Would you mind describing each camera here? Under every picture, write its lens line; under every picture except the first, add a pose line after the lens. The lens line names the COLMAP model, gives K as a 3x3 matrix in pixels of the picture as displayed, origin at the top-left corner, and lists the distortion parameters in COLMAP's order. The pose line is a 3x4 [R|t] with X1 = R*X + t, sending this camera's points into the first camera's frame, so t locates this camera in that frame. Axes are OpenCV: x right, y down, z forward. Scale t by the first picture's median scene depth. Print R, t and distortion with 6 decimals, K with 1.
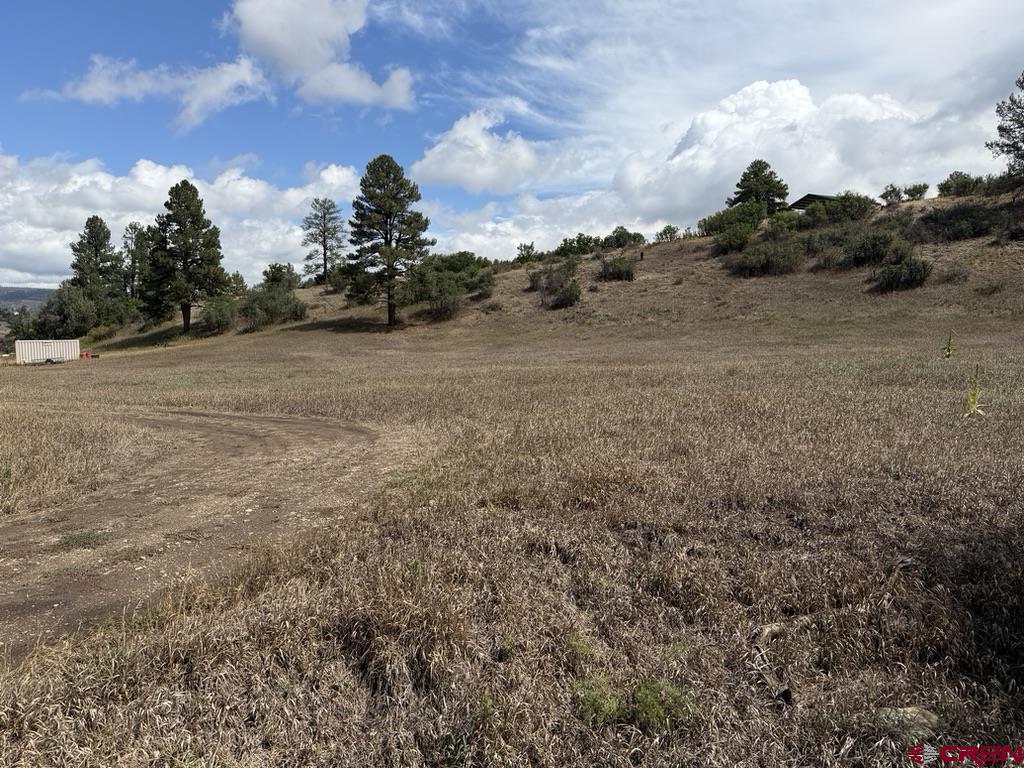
lens RADIAL K [[716.1, 0, 510.7], [0, 716.1, 406.9], [0, 0, 1]] dist [0.056616, -0.077028]
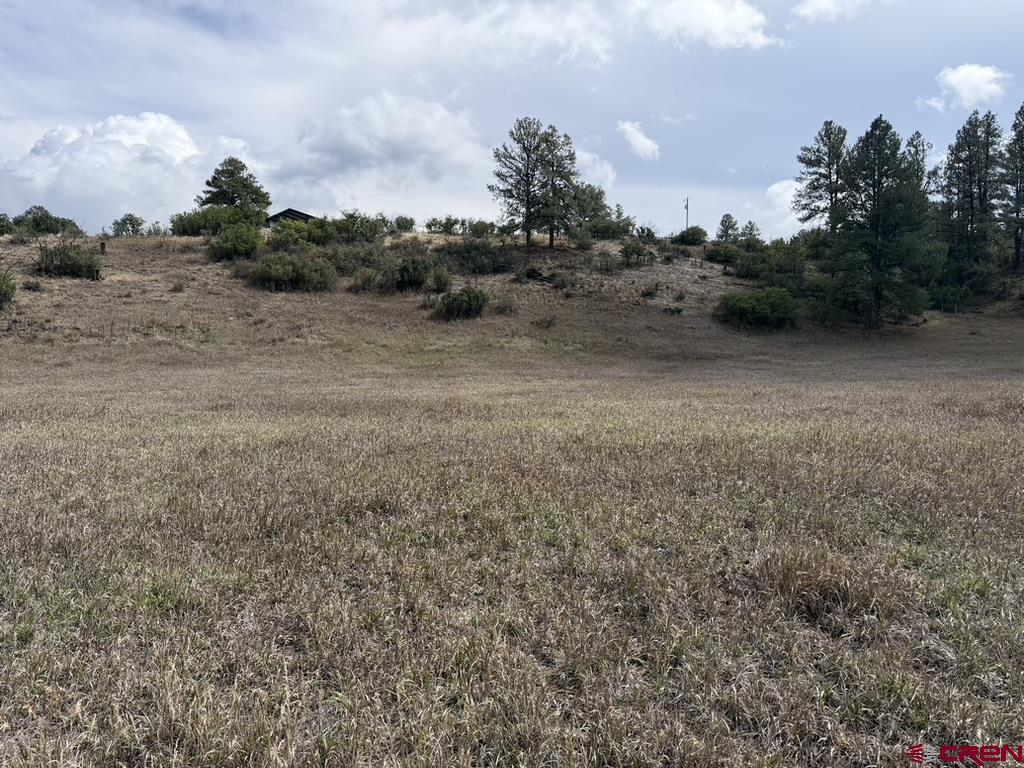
lens RADIAL K [[716.1, 0, 514.7], [0, 716.1, 382.5], [0, 0, 1]] dist [0.056616, -0.077028]
pose [[0.674509, 0.001523, 0.738265, -0.064169], [0.058291, 0.996766, -0.055313, -0.019825], [-0.735962, 0.080343, 0.672239, 0.255944]]
